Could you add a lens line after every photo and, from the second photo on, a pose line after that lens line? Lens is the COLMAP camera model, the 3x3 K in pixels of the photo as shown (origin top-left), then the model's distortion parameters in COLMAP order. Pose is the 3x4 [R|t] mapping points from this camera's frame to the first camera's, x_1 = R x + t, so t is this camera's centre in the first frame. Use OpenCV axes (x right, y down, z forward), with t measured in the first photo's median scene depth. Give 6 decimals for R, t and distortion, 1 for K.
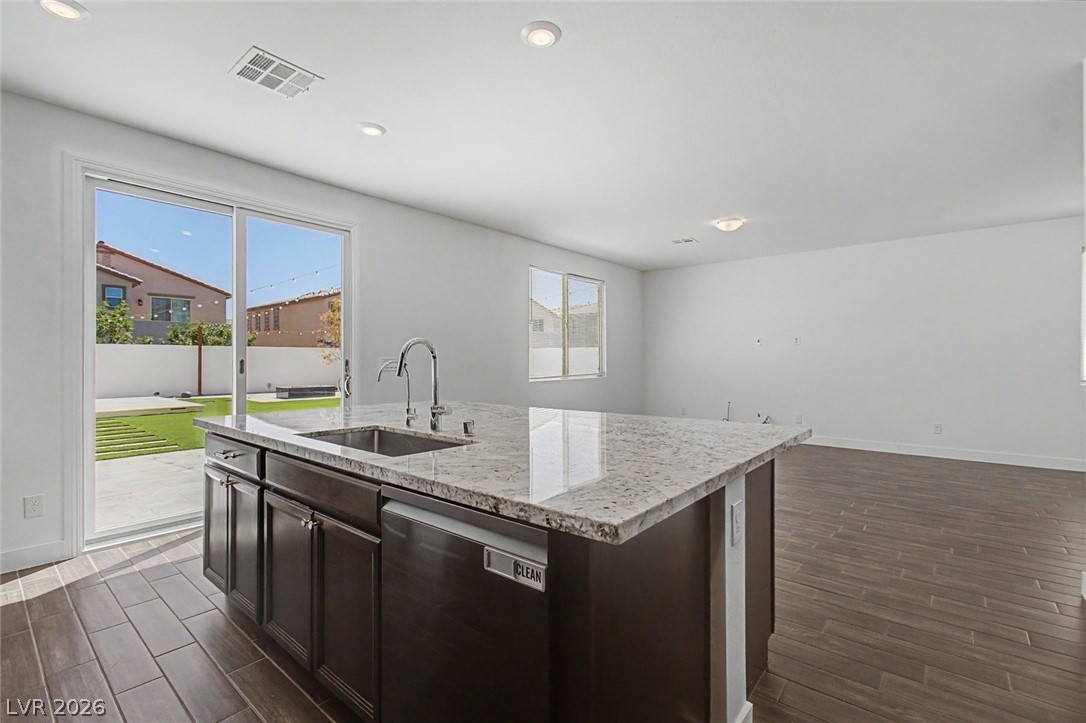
lens RADIAL K [[492.4, 0, 540.0], [0, 492.4, 360.2], [0, 0, 1]] dist [0.000953, 0.002378]
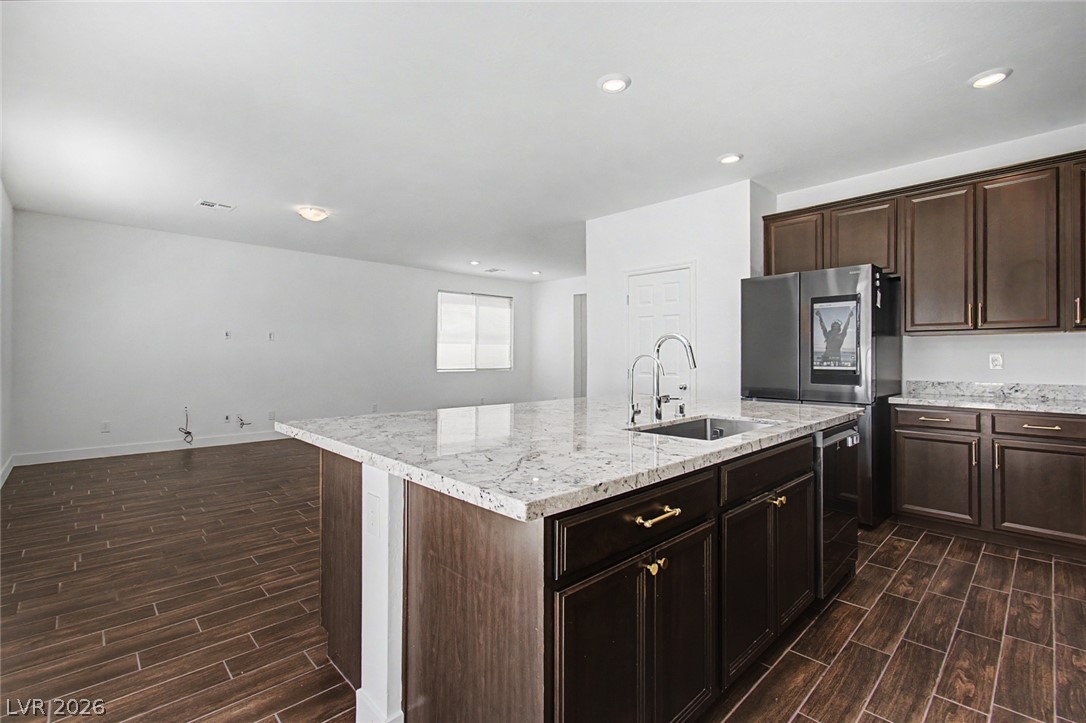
lens RADIAL K [[492.4, 0, 540.9], [0, 492.4, 358.1], [0, 0, 1]] dist [0.000953, 0.002378]
pose [[0.104608, 0.003433, 0.994508, -0.892668], [-0.005928, 0.999978, -0.002828, 0.010095], [-0.994496, -0.005599, 0.104626, 0.783882]]
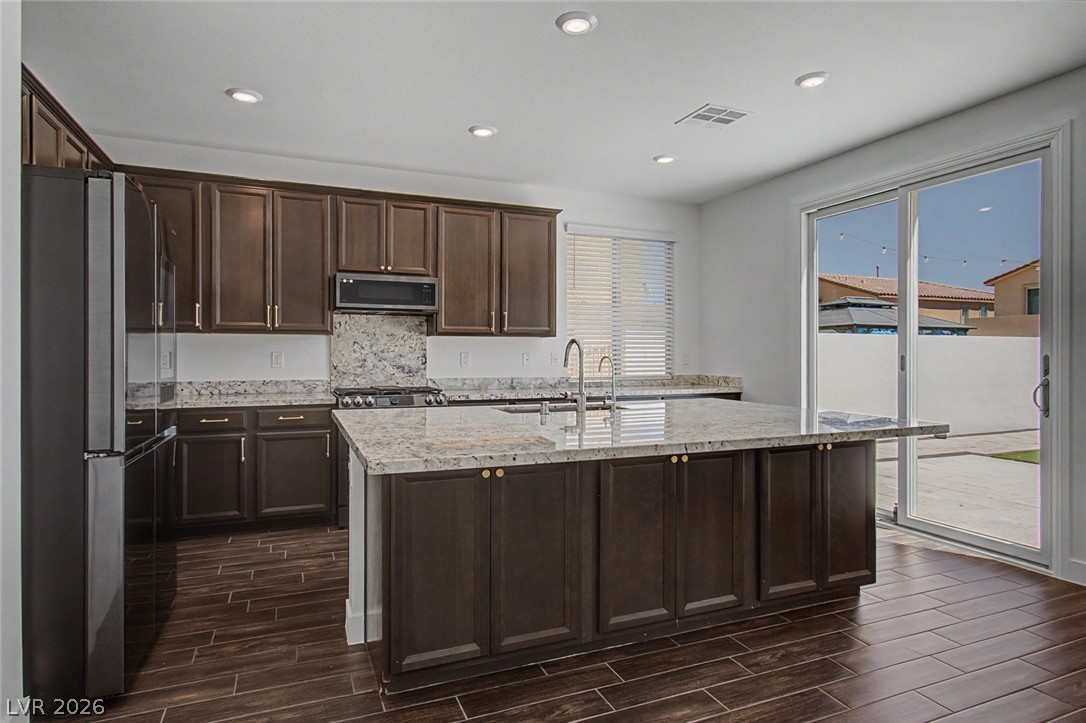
lens RADIAL K [[607.0, 0, 539.7], [0, 607.0, 359.5], [0, 0, 1]] dist [-0.031706, -0.000829]
pose [[-0.466785, 0.007807, -0.884336, 0.797782], [0.000441, 0.999963, 0.008596, -0.002859], [0.884370, 0.003623, -0.466772, 1.096442]]
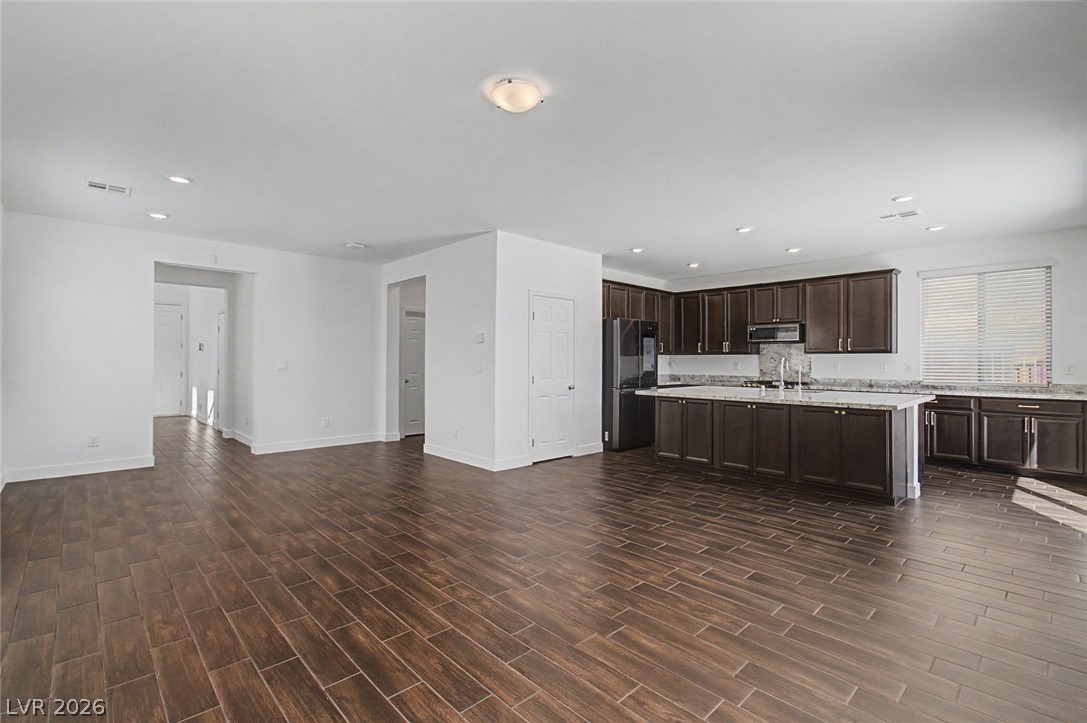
lens RADIAL K [[492.9, 0, 539.1], [0, 492.9, 353.4], [0, 0, 1]] dist [0.000953, 0.002378]
pose [[-0.993387, -0.000393, 0.114810, 0.520239], [-0.002496, 0.999832, -0.018175, -0.008214], [-0.114784, -0.018341, -0.993221, 2.555425]]
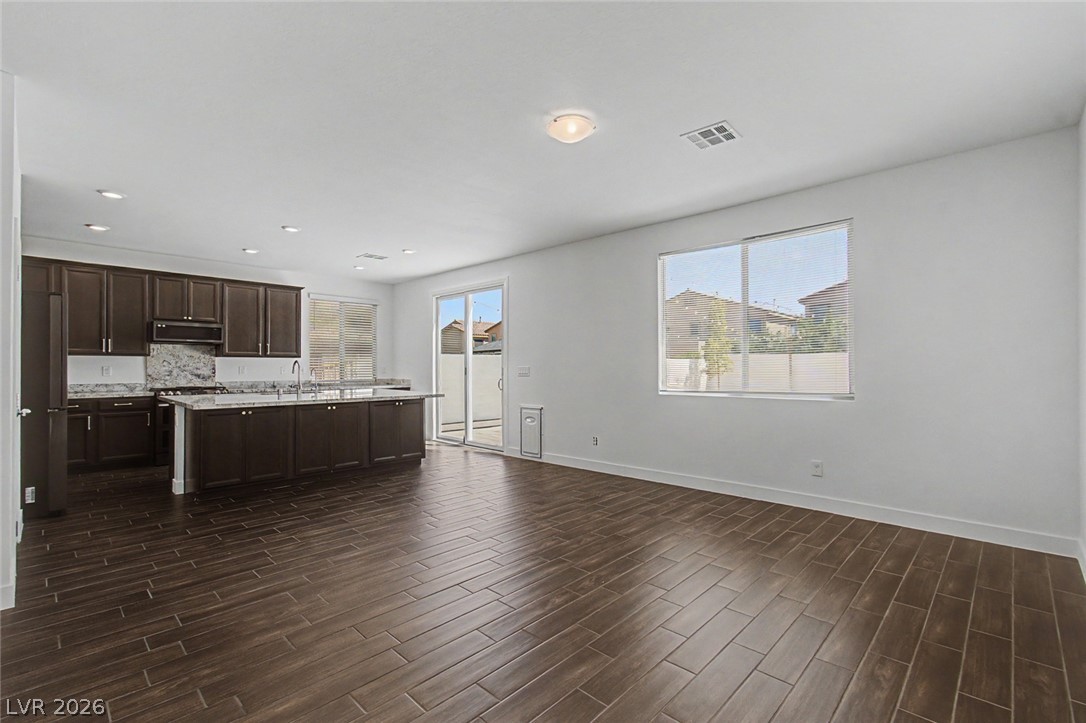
lens RADIAL K [[492.4, 0, 541.6], [0, 492.4, 364.2], [0, 0, 1]] dist [0.000953, 0.002378]
pose [[-0.080758, -0.002997, -0.996729, 1.623441], [0.001330, 0.999994, -0.003115, -0.009413], [0.996733, -0.001577, -0.080753, 1.735269]]
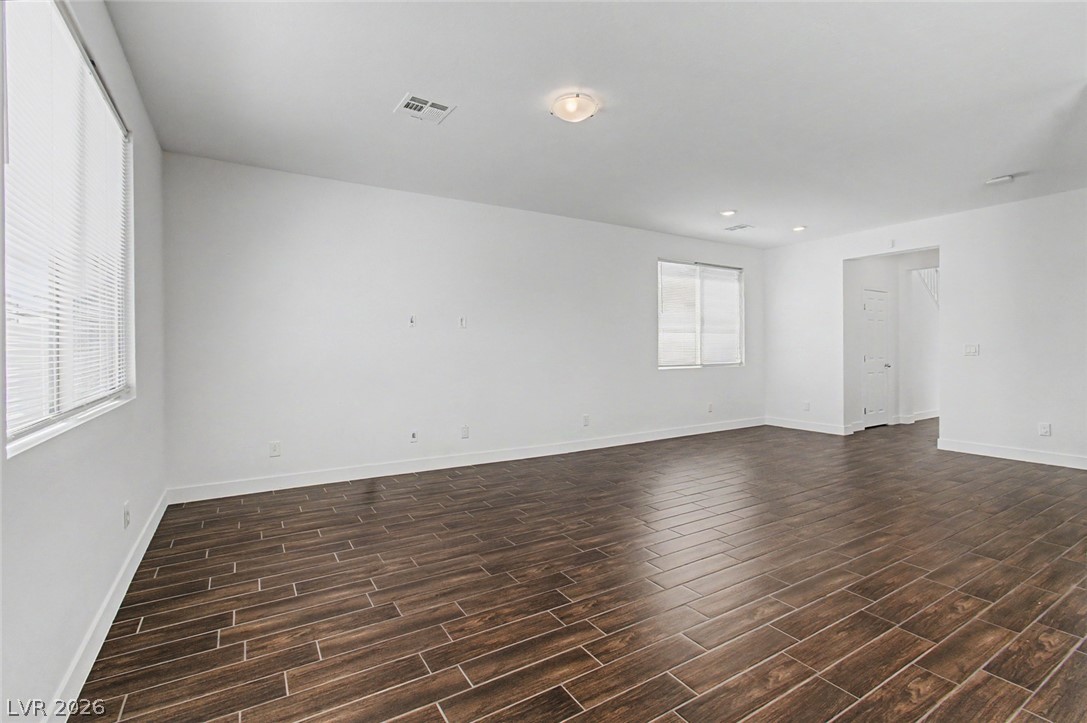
lens RADIAL K [[492.9, 0, 548.5], [0, 492.9, 353.9], [0, 0, 1]] dist [0.000953, 0.002378]
pose [[0.311414, -0.006606, 0.950252, -0.272635], [0.004142, 0.999976, 0.005594, 0.005284], [-0.950265, 0.002194, 0.311433, 1.464133]]
